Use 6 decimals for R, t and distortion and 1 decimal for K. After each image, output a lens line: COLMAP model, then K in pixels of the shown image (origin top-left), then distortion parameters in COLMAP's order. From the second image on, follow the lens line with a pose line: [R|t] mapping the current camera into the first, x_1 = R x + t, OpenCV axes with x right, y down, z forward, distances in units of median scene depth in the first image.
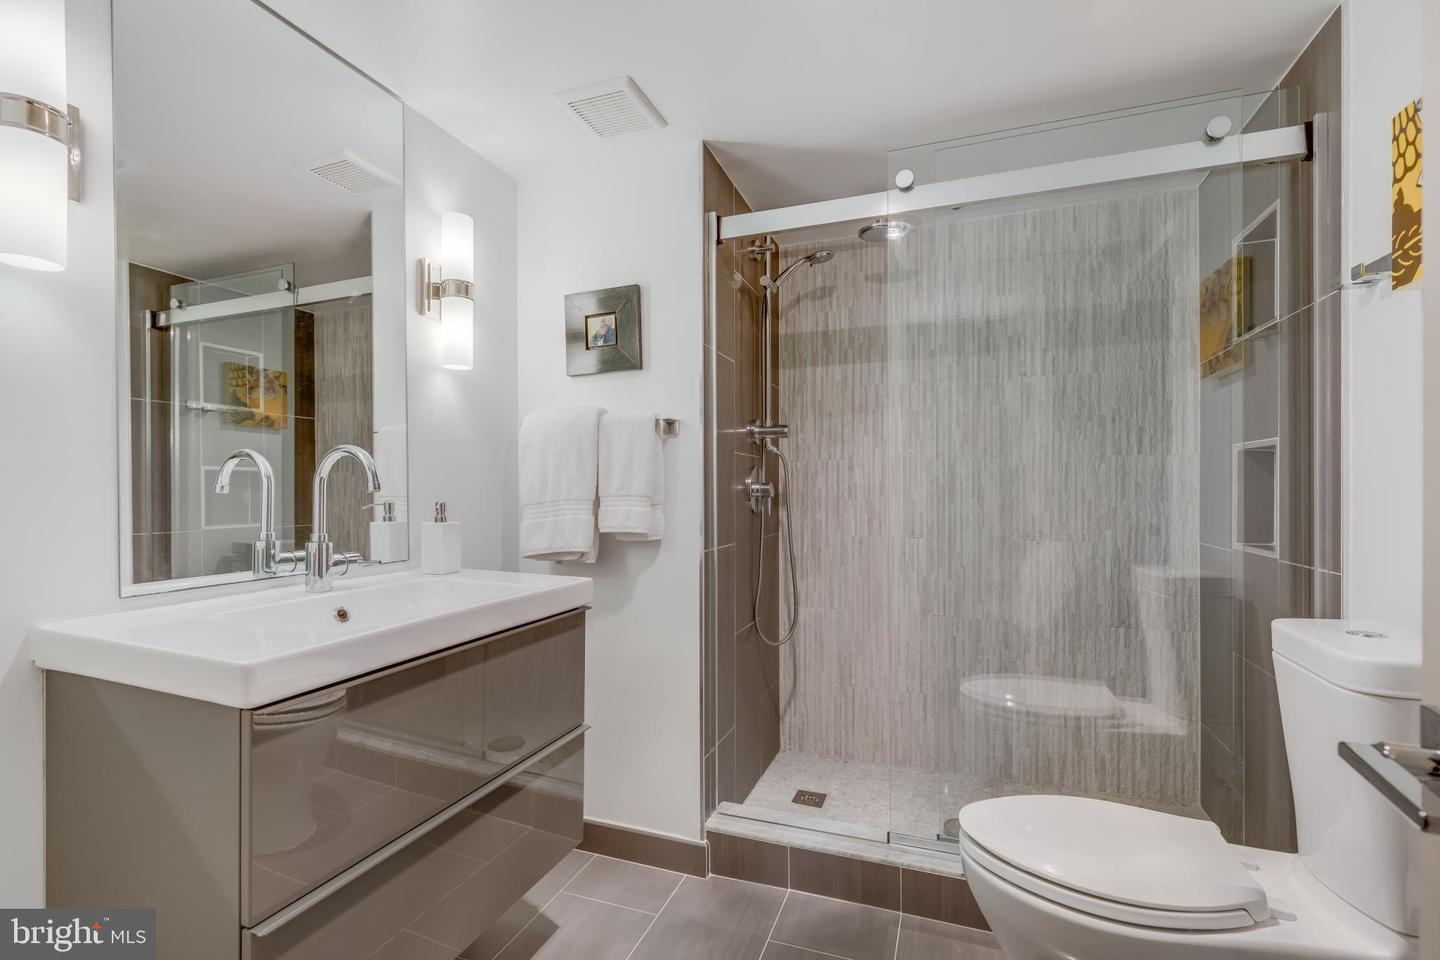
lens RADIAL K [[653.2, 0, 716.8], [0, 653.2, 495.6], [0, 0, 1]] dist [0.002386, -0.000140]
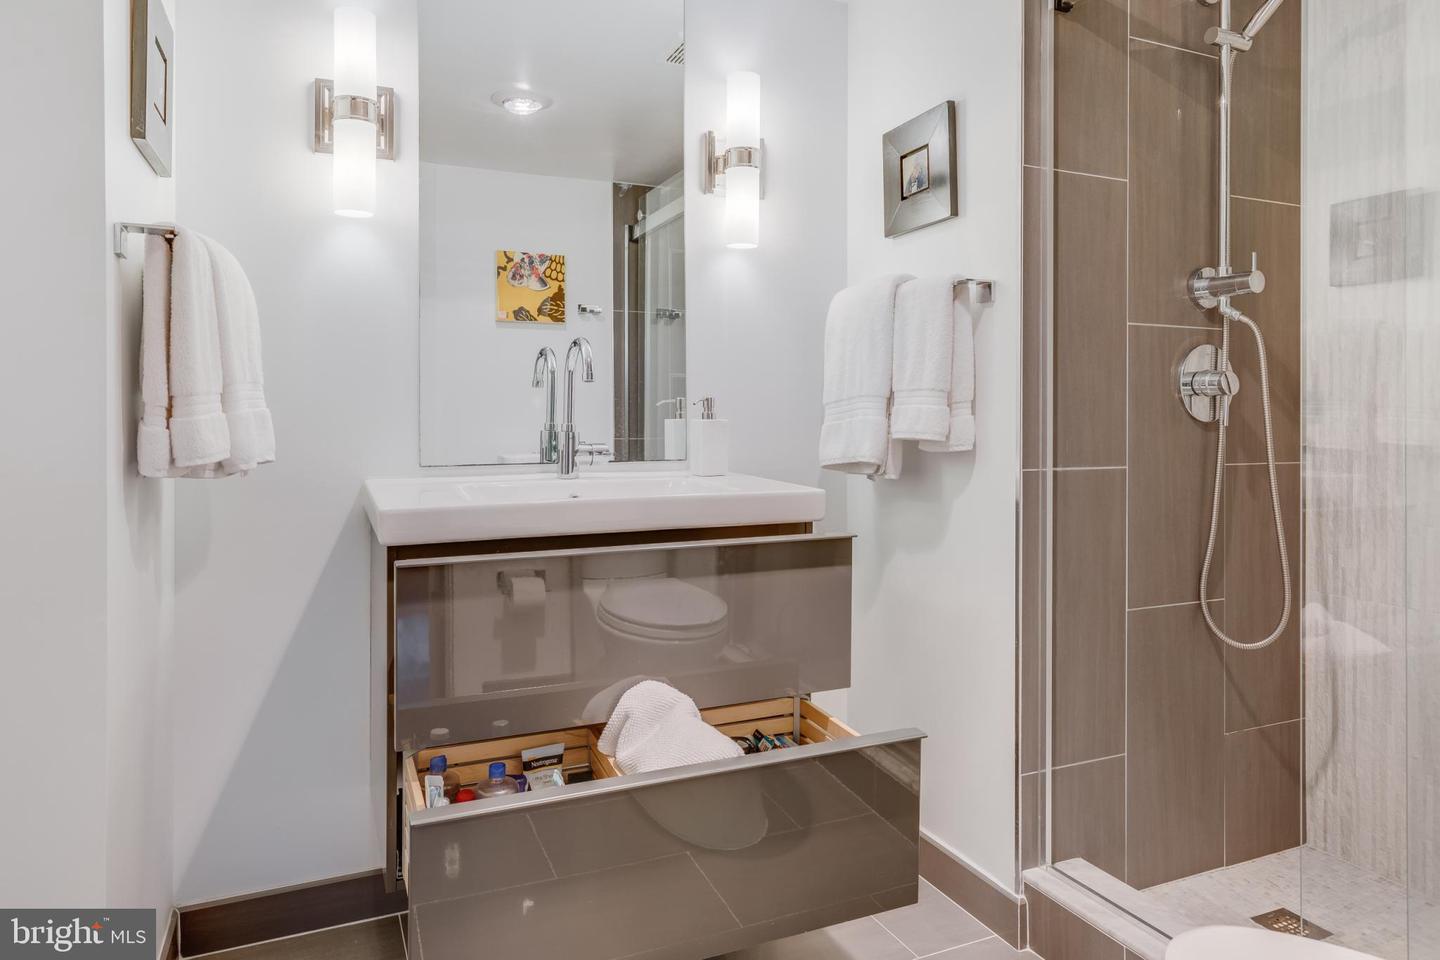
lens RADIAL K [[926.2, 0, 716.4], [0, 926.2, 414.5], [0, 0, 1]] dist [0.010469, -0.000322]
pose [[0.705803, 0.006402, -0.708379, 0.404840], [-0.010989, 0.999938, -0.001912, 0.030076], [0.708322, 0.009134, 0.705830, 0.081815]]
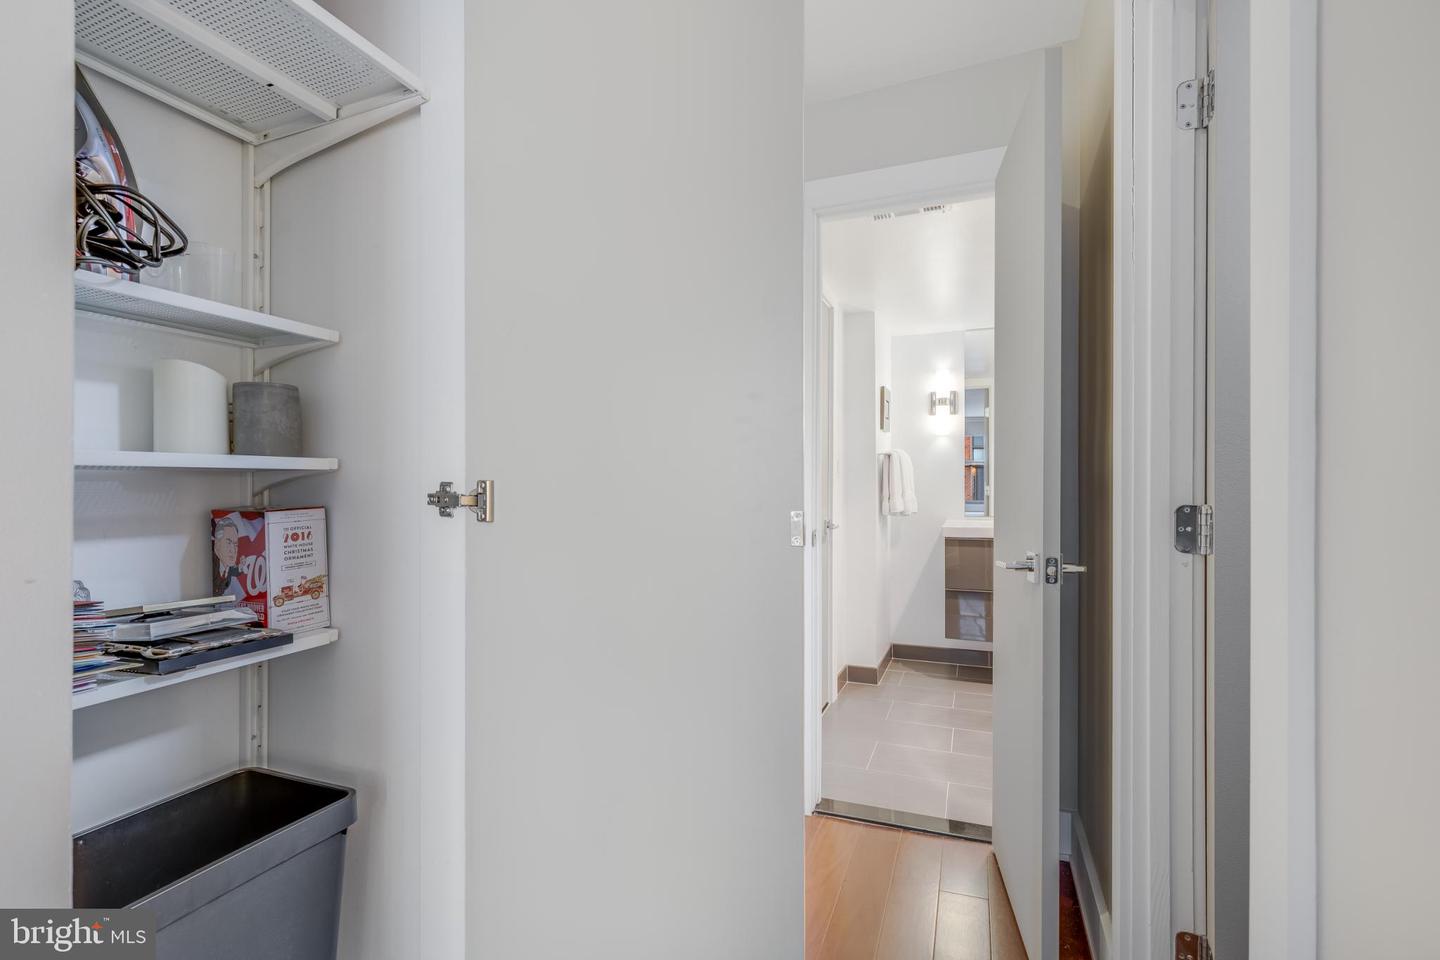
lens RADIAL K [[653.2, 0, 705.9], [0, 653.2, 476.3], [0, 0, 1]] dist [0.002386, -0.000140]
pose [[-0.023609, -0.012493, -0.999643, 1.515558], [-0.014095, 0.999827, -0.012163, -0.001854], [0.999622, 0.013803, -0.023781, -0.200734]]
